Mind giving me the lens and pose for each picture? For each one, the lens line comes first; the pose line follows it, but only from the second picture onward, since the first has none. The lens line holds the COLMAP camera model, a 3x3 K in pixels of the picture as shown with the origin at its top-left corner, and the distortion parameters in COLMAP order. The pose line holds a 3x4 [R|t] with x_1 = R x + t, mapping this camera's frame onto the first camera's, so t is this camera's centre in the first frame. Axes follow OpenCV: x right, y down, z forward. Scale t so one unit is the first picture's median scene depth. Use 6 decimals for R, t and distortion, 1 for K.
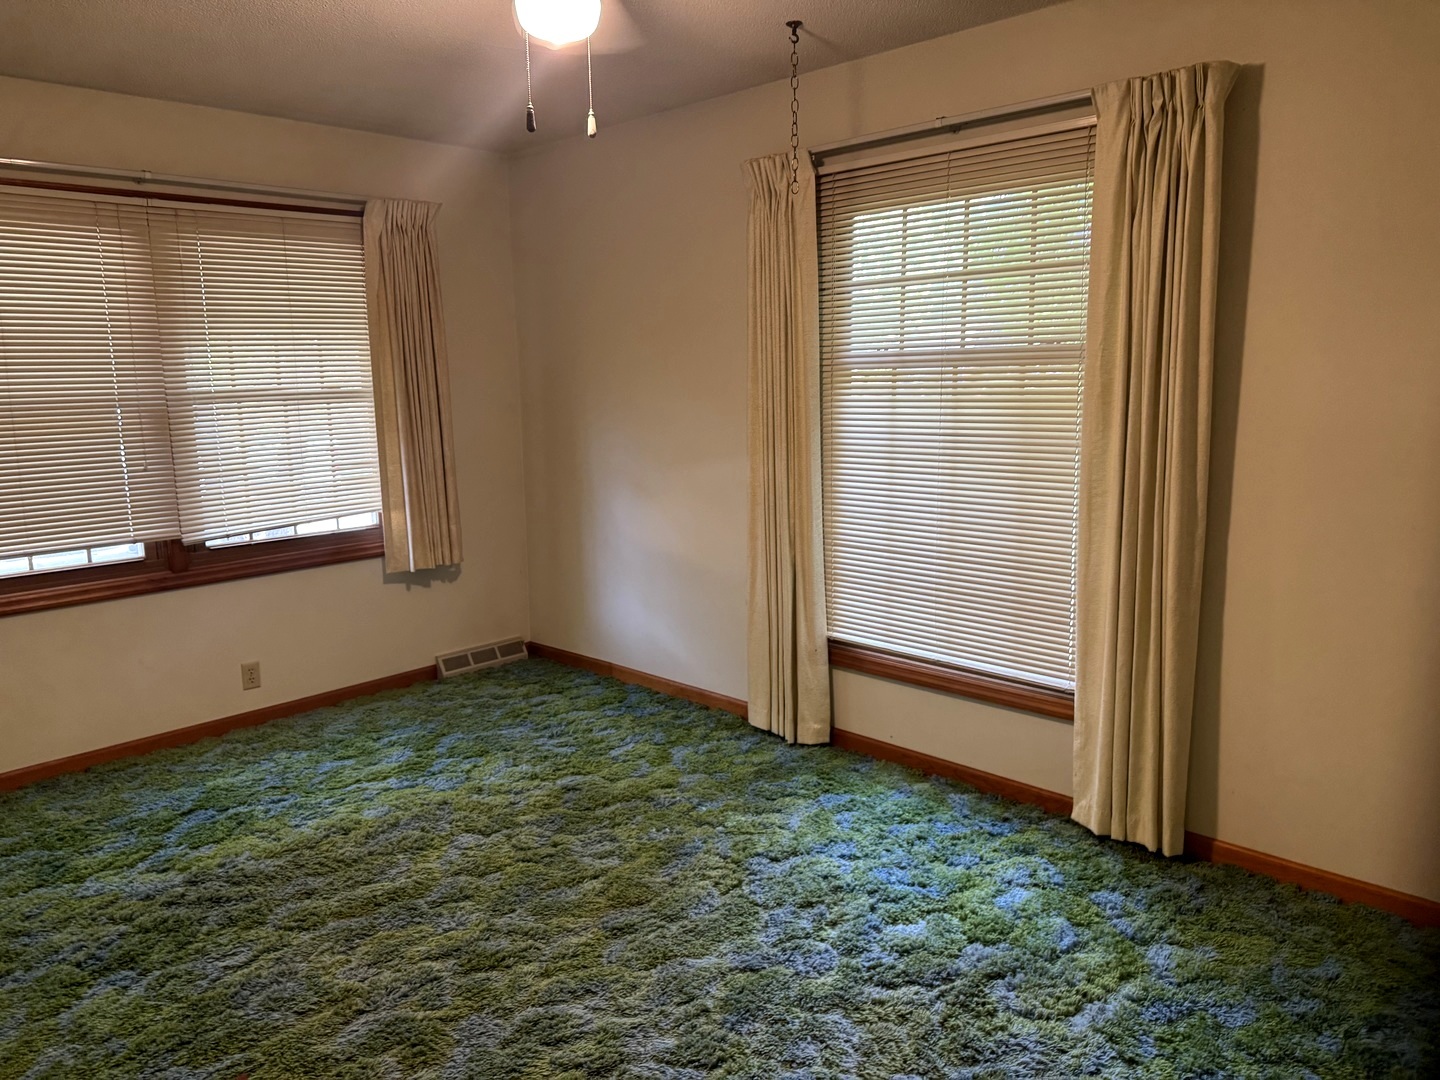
lens RADIAL K [[1045.7, 0, 745.0], [0, 1045.7, 533.1], [0, 0, 1]] dist [0.090925, -0.118541]
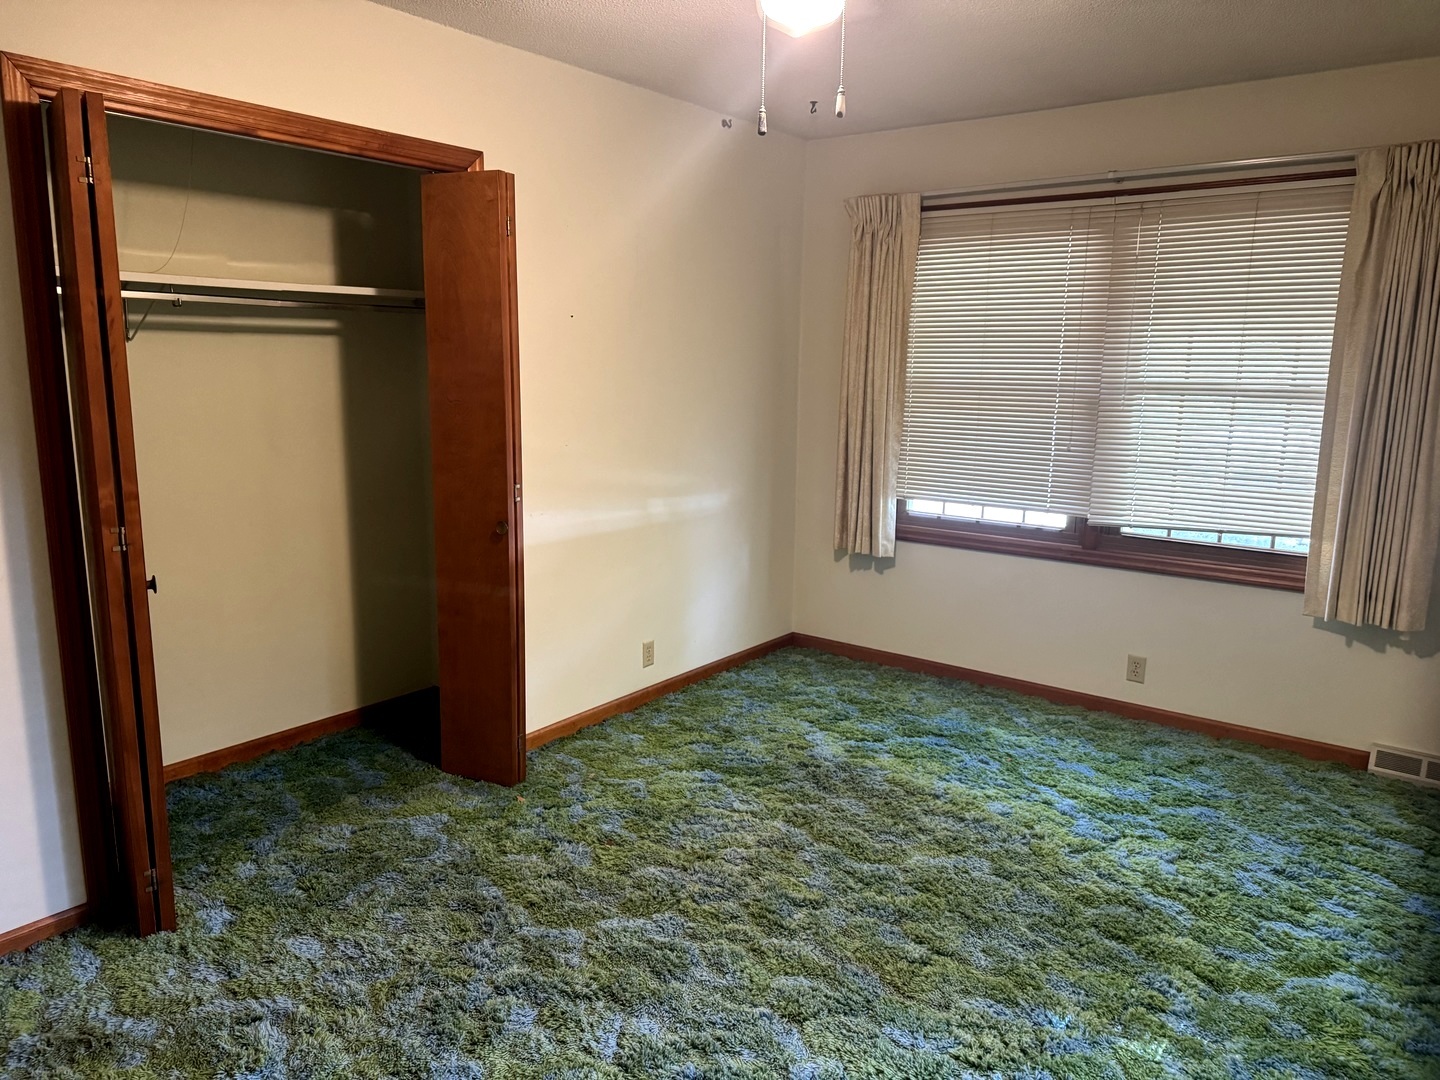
lens RADIAL K [[1020.8, 0, 699.6], [0, 1020.8, 537.3], [0, 0, 1]] dist [0.128125, -0.129563]
pose [[0.087574, 0.193852, -0.977114, 0.456864], [-0.177563, 0.968212, 0.176172, -0.089992], [0.980205, 0.158071, 0.119212, 0.490480]]
